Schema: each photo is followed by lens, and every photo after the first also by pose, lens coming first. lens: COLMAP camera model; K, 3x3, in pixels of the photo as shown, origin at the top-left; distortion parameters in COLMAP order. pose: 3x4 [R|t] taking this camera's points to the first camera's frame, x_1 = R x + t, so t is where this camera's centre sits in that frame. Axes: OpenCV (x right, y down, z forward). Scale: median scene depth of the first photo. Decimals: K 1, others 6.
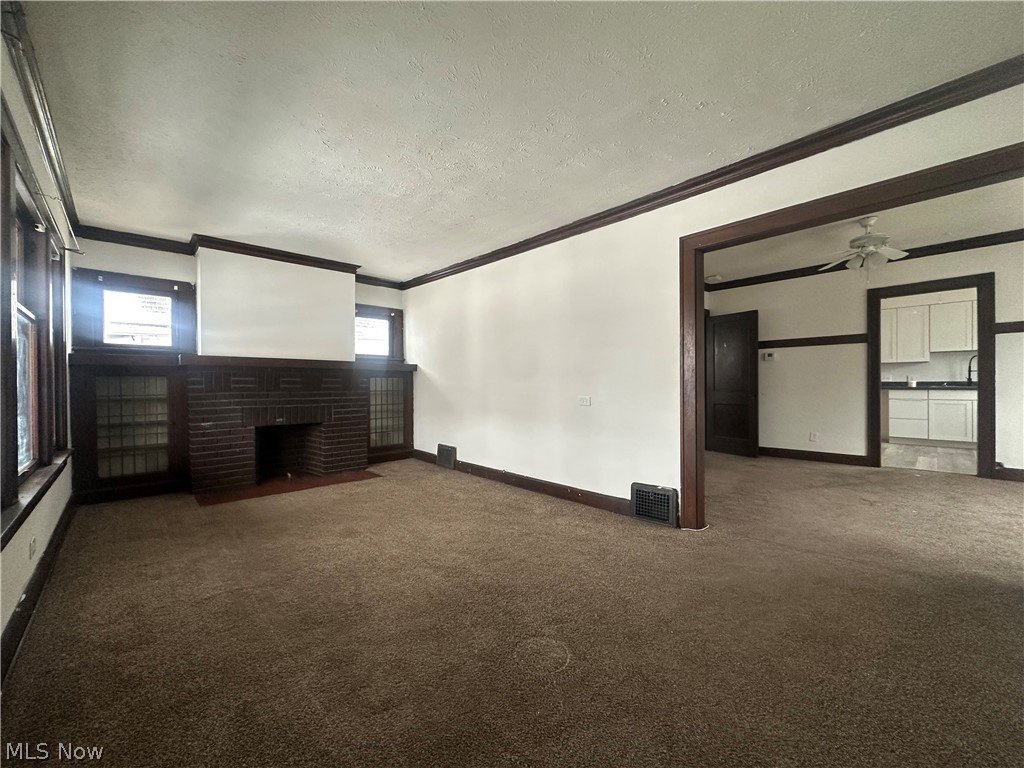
lens RADIAL K [[409.4, 0, 512.6], [0, 409.4, 383.5], [0, 0, 1]] dist [-0.003846, 0.000583]
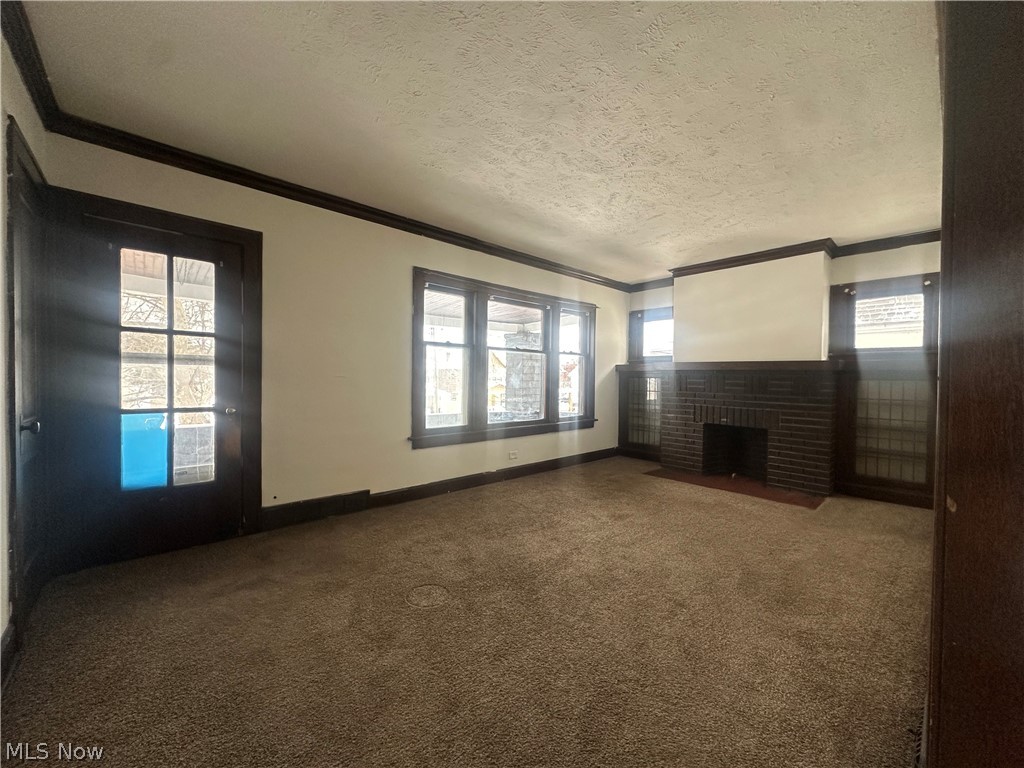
lens RADIAL K [[409.4, 0, 505.7], [0, 409.4, 382.9], [0, 0, 1]] dist [-0.003846, 0.000583]
pose [[-0.036680, 0.018779, -0.999151, 0.604681], [-0.011663, 0.999747, 0.019218, -0.023878], [0.999259, 0.012358, -0.036451, 0.571508]]
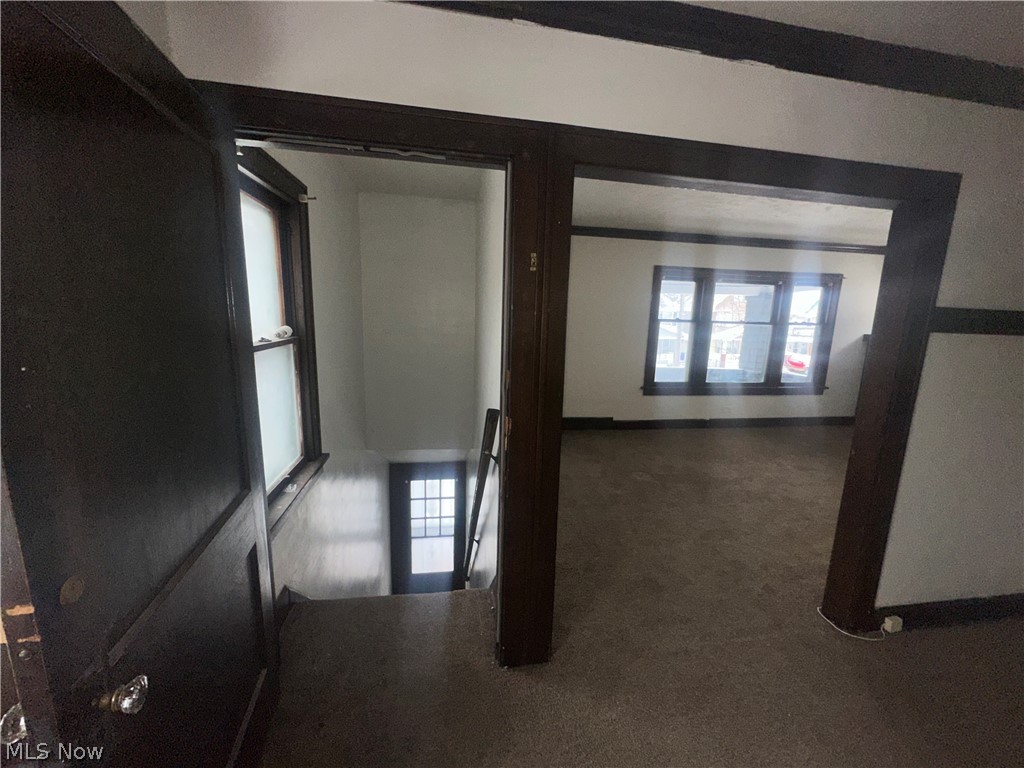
lens RADIAL K [[409.4, 0, 514.5], [0, 409.4, 382.2], [0, 0, 1]] dist [-0.003846, 0.000583]
pose [[-0.562335, 0.130131, -0.816606, 1.060277], [-0.029656, 0.983731, 0.177185, -0.130122], [0.826378, 0.123854, -0.549327, 0.725883]]
